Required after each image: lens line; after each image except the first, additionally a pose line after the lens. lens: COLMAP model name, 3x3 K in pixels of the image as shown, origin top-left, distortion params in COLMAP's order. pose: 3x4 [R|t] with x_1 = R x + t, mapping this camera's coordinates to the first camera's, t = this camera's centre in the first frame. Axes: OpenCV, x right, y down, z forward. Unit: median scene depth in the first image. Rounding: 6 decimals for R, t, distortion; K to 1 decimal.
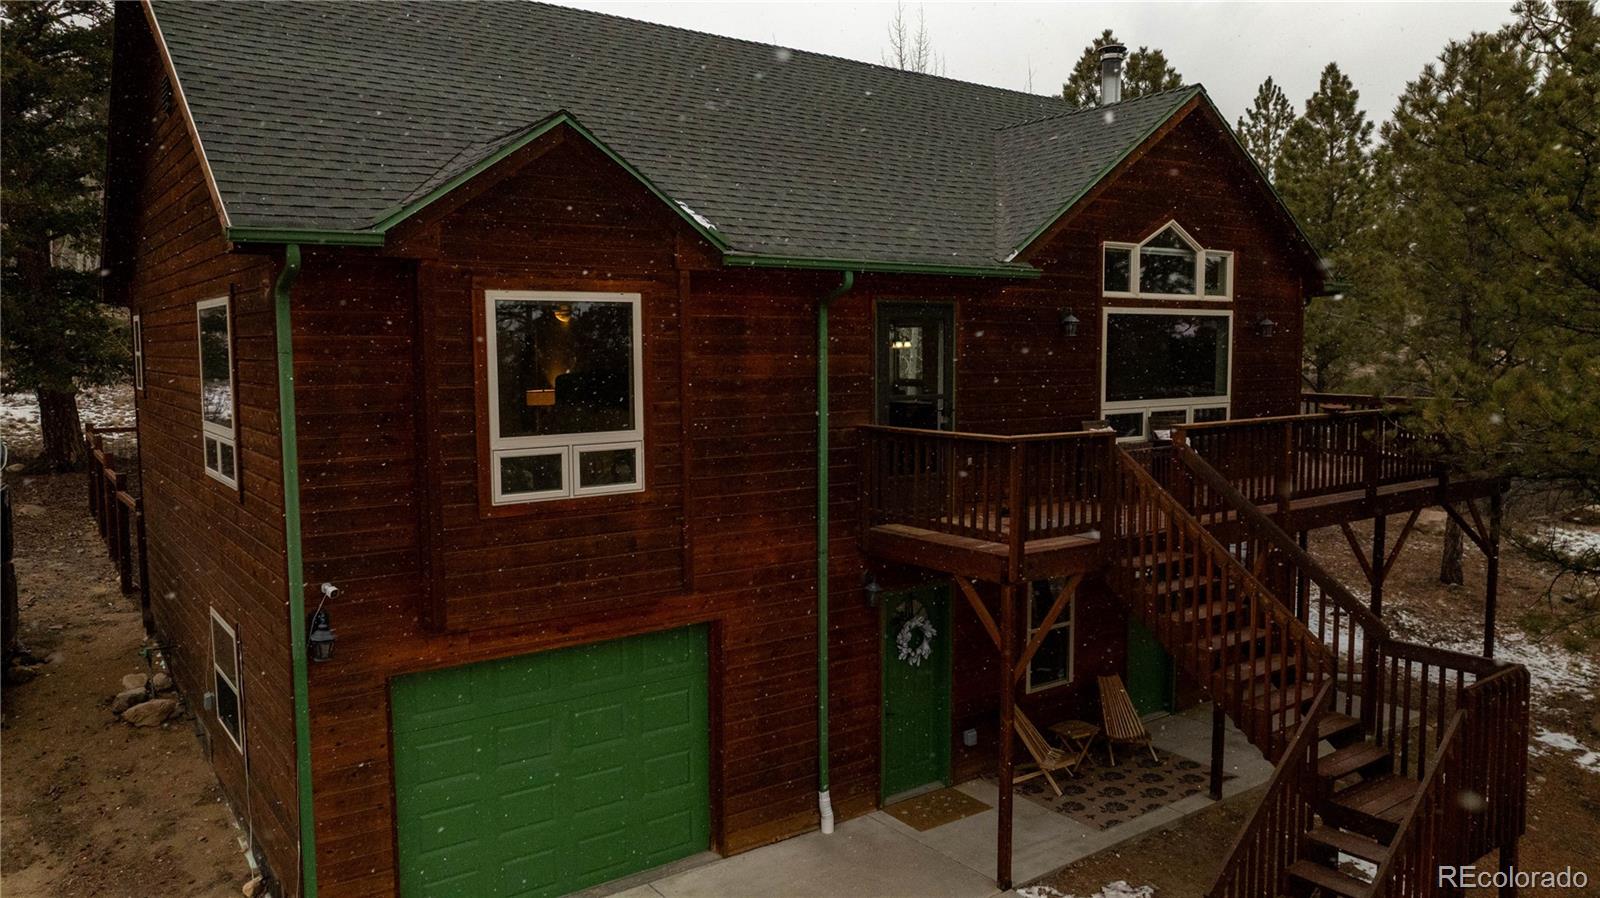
lens RADIAL K [[1152.3, 0, 800.7], [0, 1152.3, 430.1], [0, 0, 1]] dist [-0.009982, 0.001762]
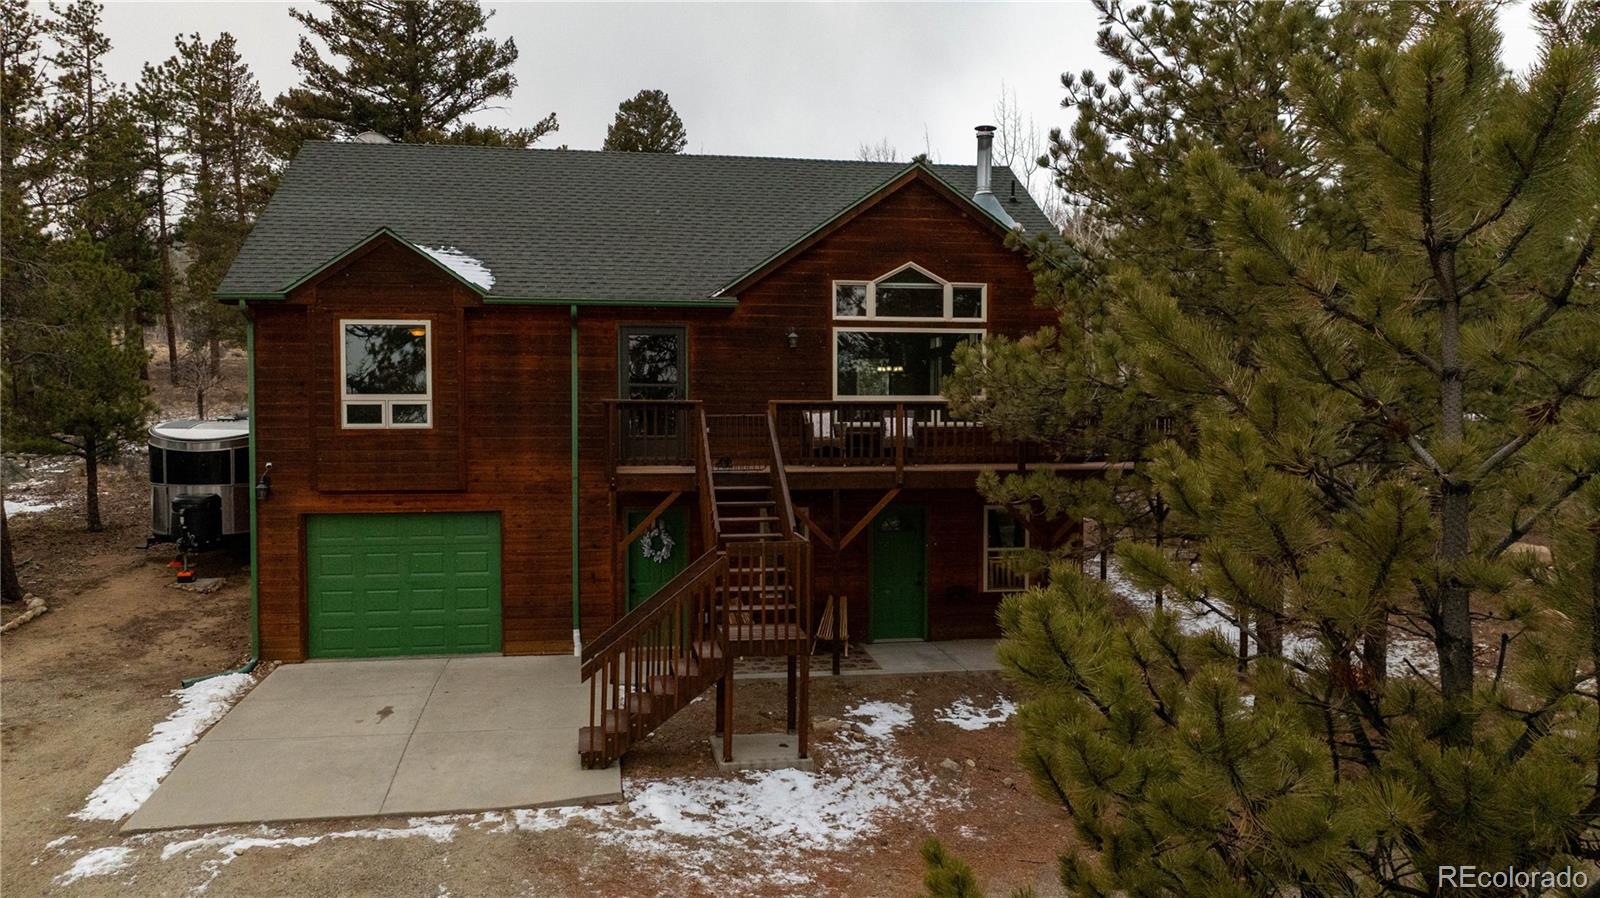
lens RADIAL K [[1133.8, 0, 800.0], [0, 1133.8, 449.0], [0, 0, 1]] dist [-0.068989, 0.088365]
pose [[0.889676, 0.023254, -0.455999, 1.079648], [-0.040261, 0.998807, -0.027617, 0.100616], [0.454813, 0.042929, 0.889551, -0.287963]]
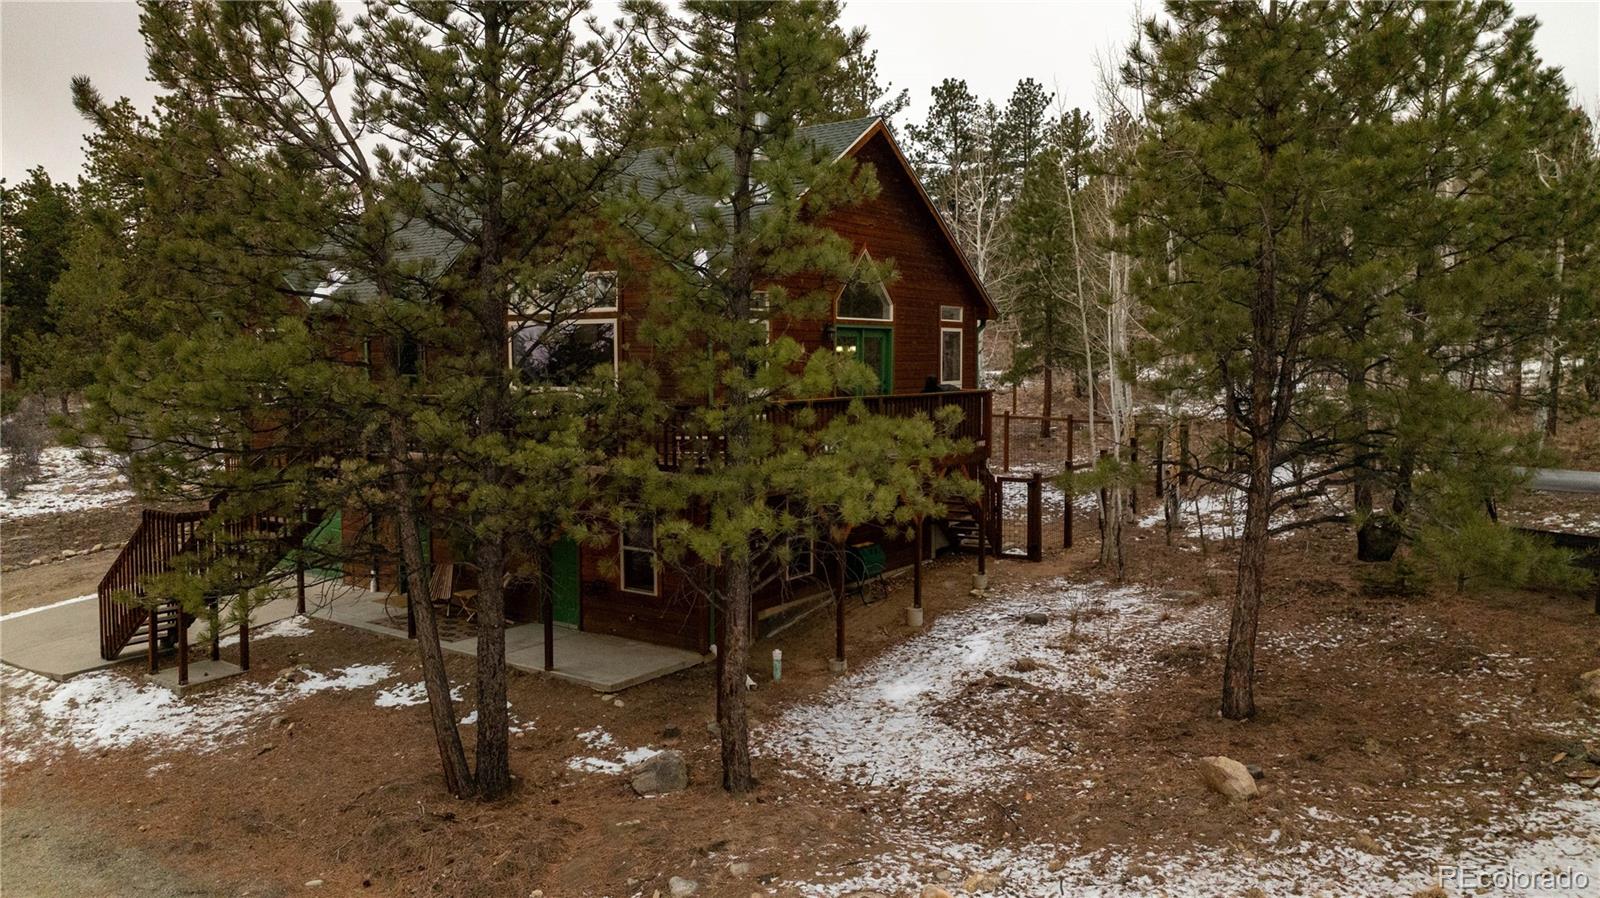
lens RADIAL K [[1152.3, 0, 800.7], [0, 1152.3, 430.1], [0, 0, 1]] dist [-0.009982, 0.001762]
pose [[0.307965, 0.064898, -0.949182, 2.268837], [-0.076874, 0.996106, 0.043165, -0.076505], [0.948287, 0.059674, 0.311755, 1.137310]]
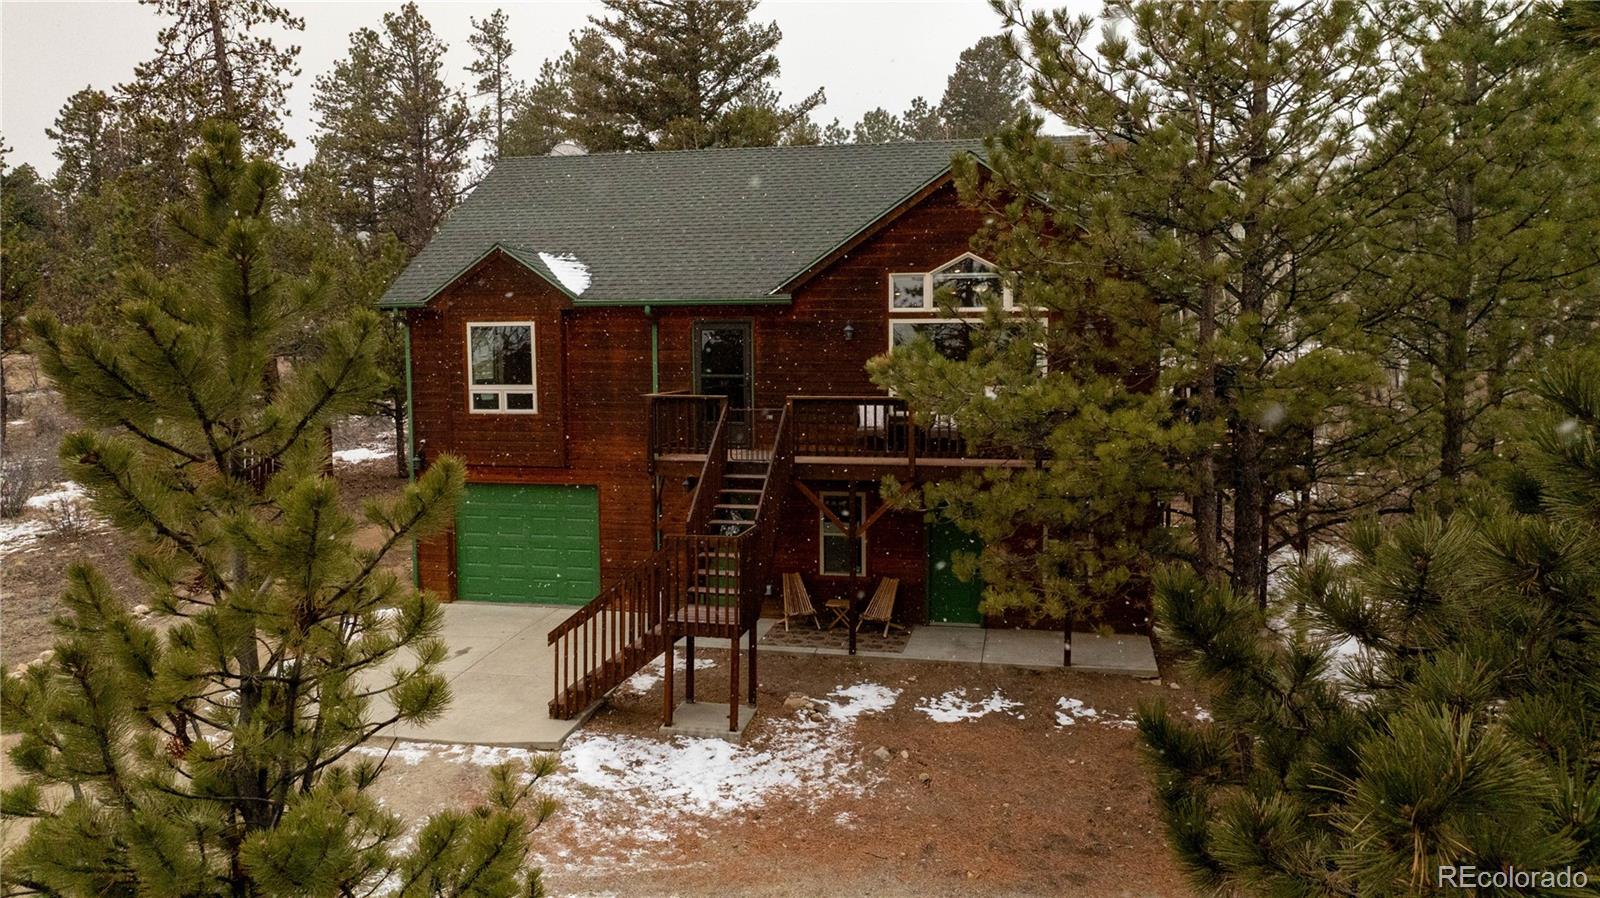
lens RADIAL K [[1133.8, 0, 800.0], [0, 1133.8, 449.0], [0, 0, 1]] dist [-0.068989, 0.088365]
pose [[0.660172, 0.071665, -0.747688, 1.585393], [-0.055329, 0.997373, 0.046745, -0.006303], [0.749074, 0.010509, 0.662403, -0.018926]]
